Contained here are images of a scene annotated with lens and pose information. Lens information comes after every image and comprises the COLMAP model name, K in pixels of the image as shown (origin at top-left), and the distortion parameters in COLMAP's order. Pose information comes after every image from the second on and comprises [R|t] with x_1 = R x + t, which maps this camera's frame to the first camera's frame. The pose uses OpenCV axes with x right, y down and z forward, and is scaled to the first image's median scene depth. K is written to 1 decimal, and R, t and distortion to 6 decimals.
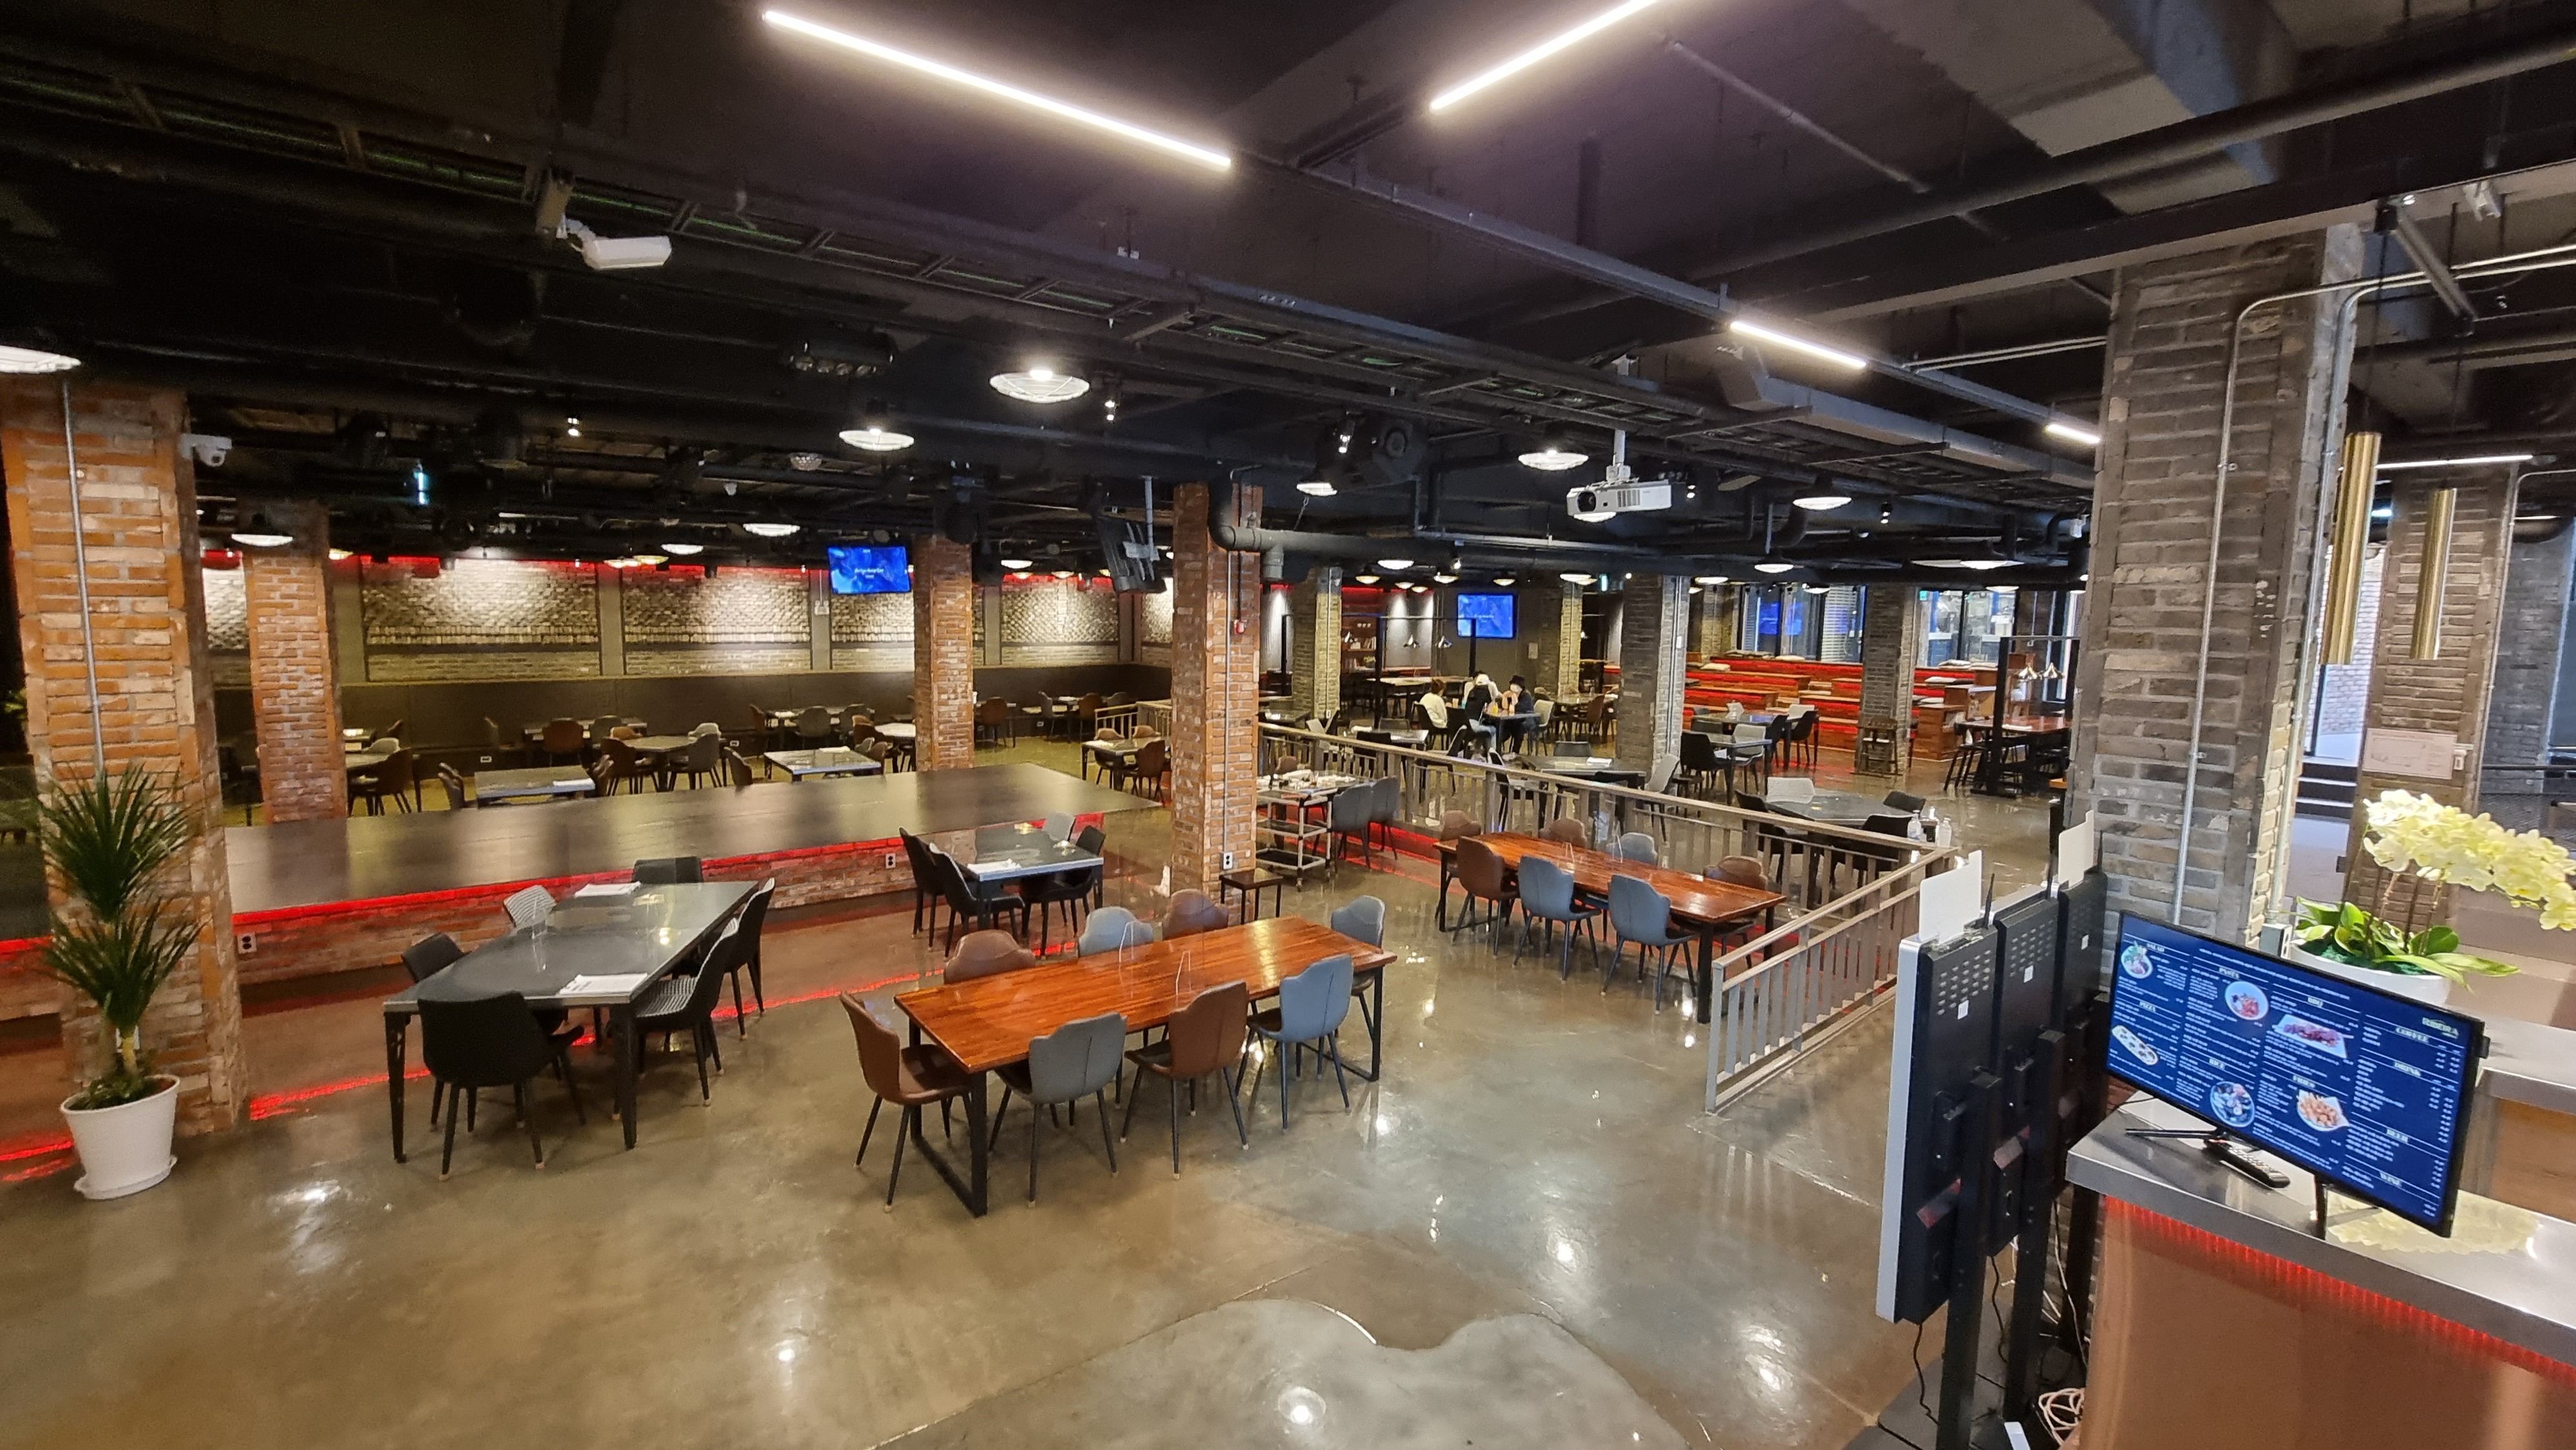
lens RADIAL K [[1056.1, 0, 1281.9], [0, 1056.1, 717.7], [0, 0, 1]] dist [-0.000315, 0.000912]
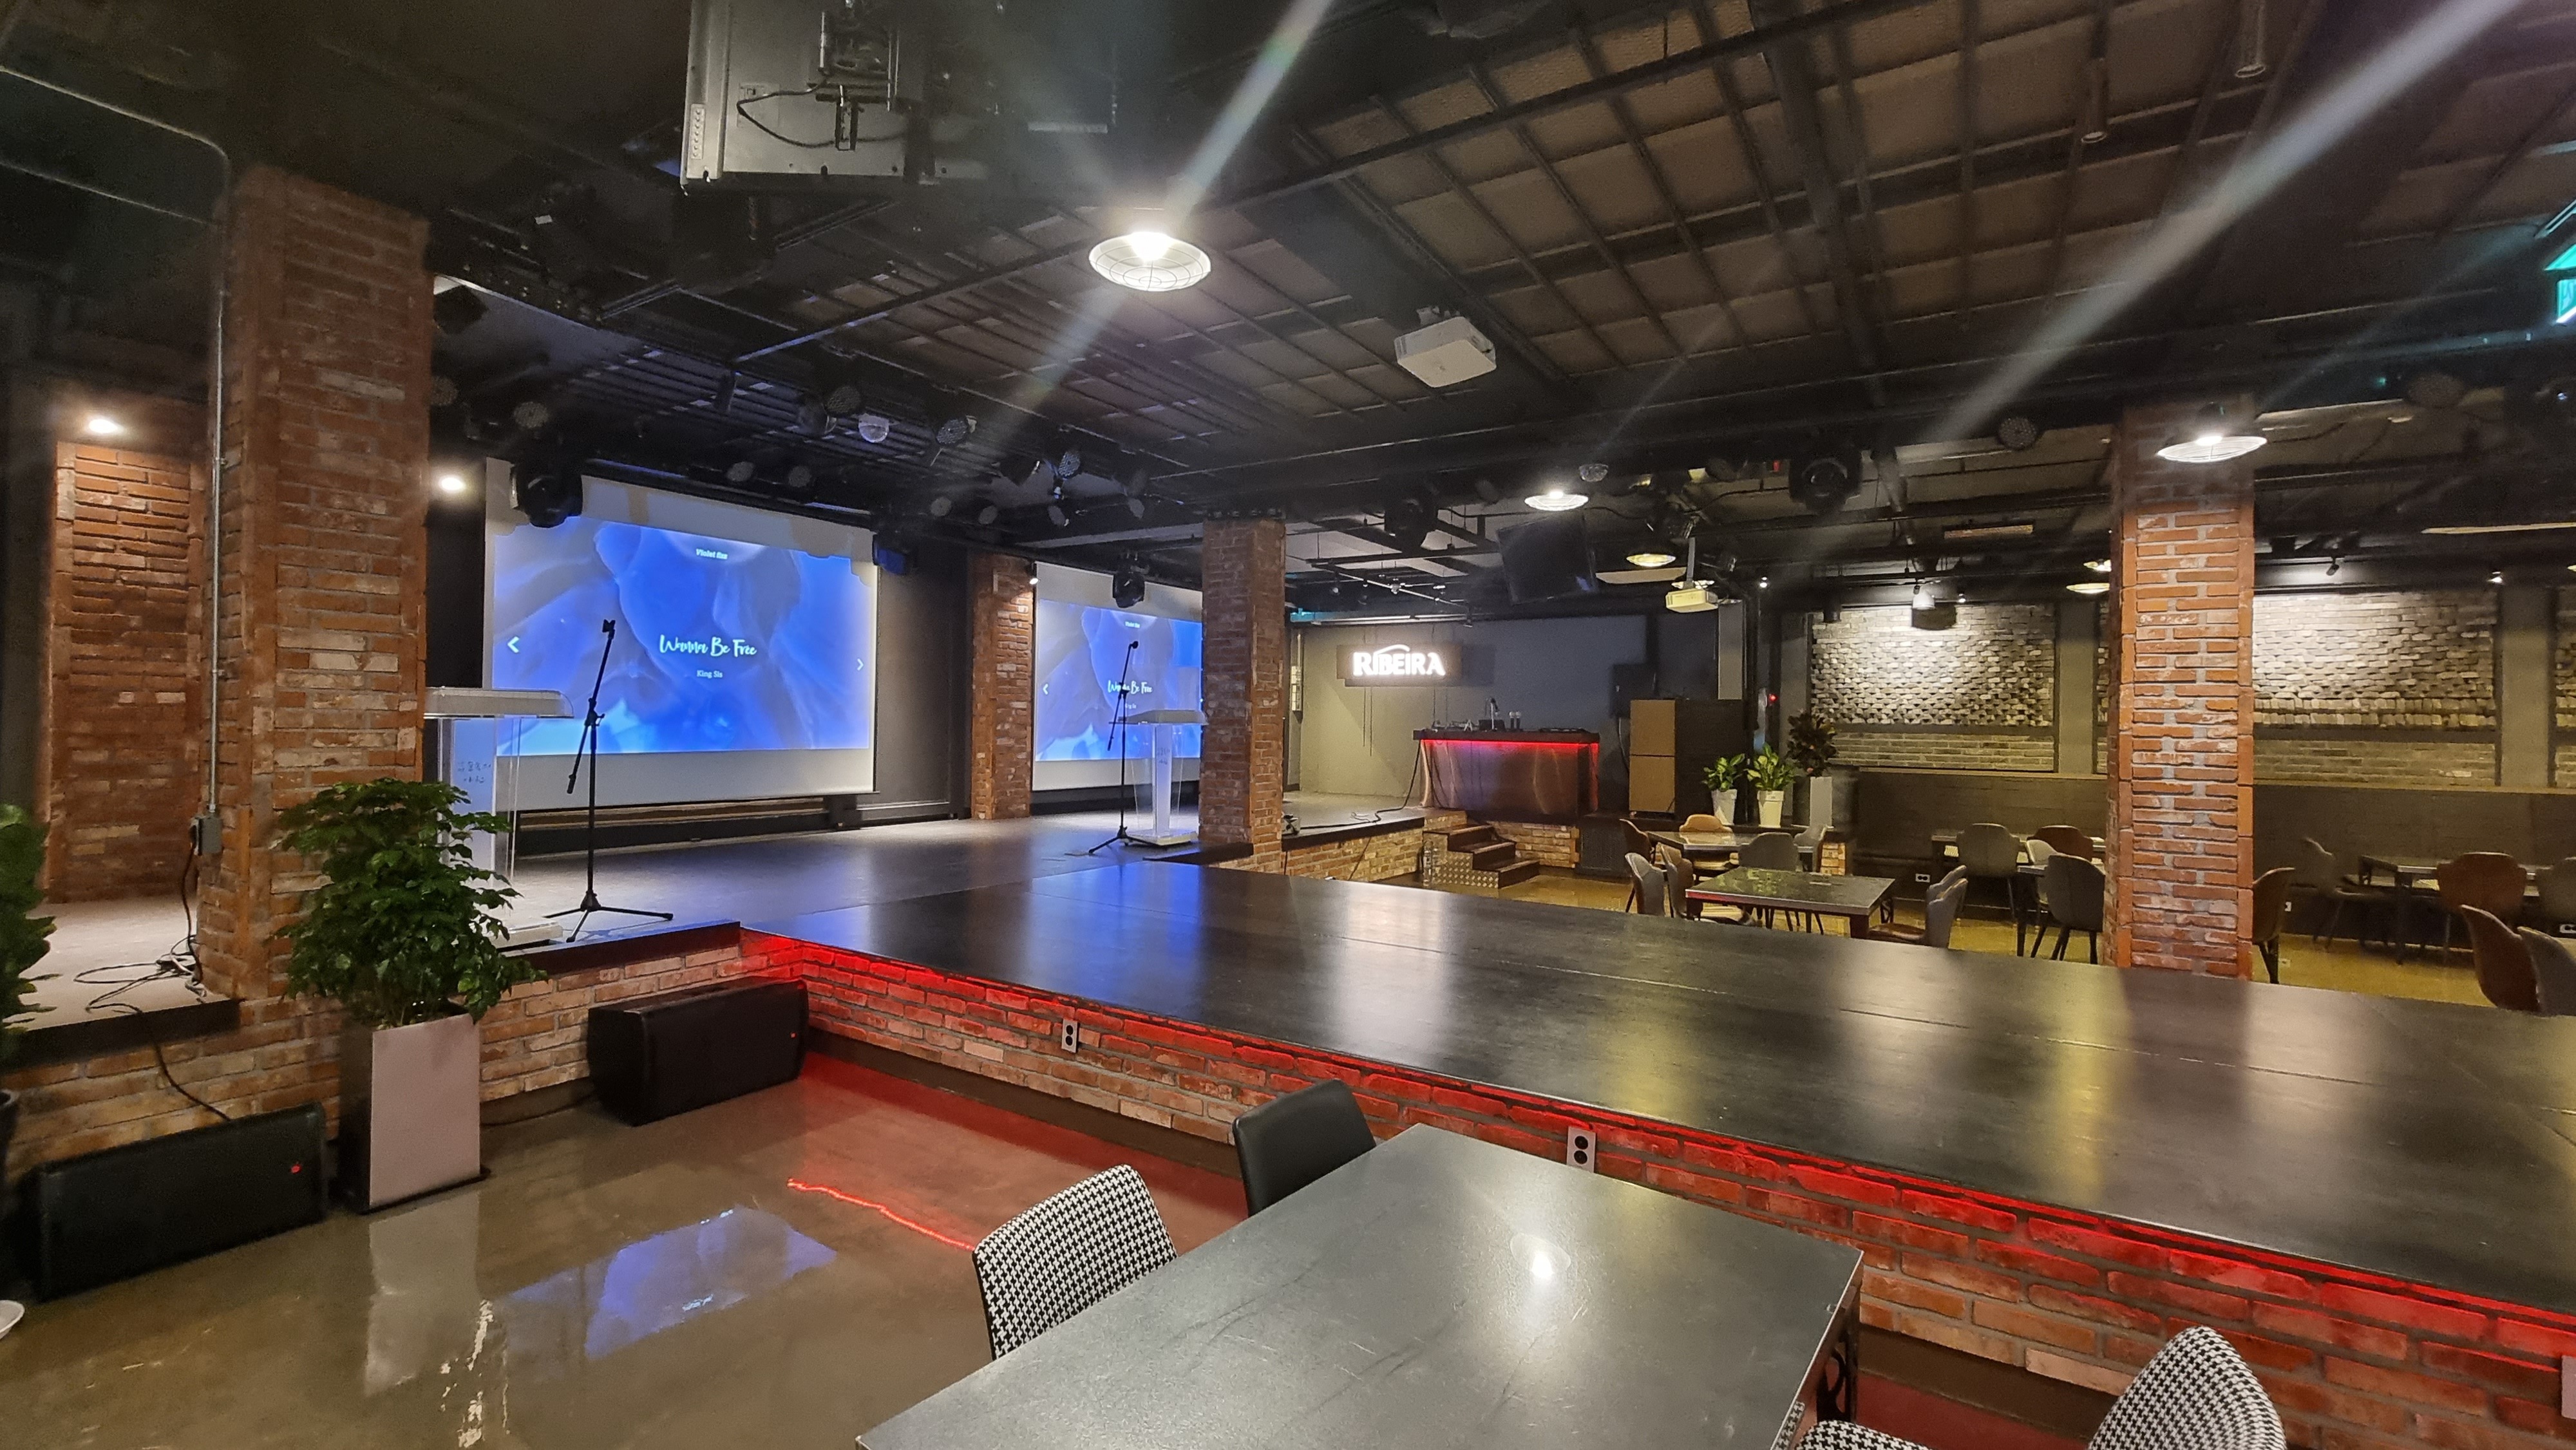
lens RADIAL K [[1056.1, 0, 1285.0], [0, 1056.1, 723.0], [0, 0, 1]] dist [-0.000315, 0.000912]
pose [[0.340790, -0.014678, -0.940025, -0.327941], [-0.114285, 0.991816, -0.056919, 0.031038], [0.933167, 0.126828, 0.336324, 0.205051]]
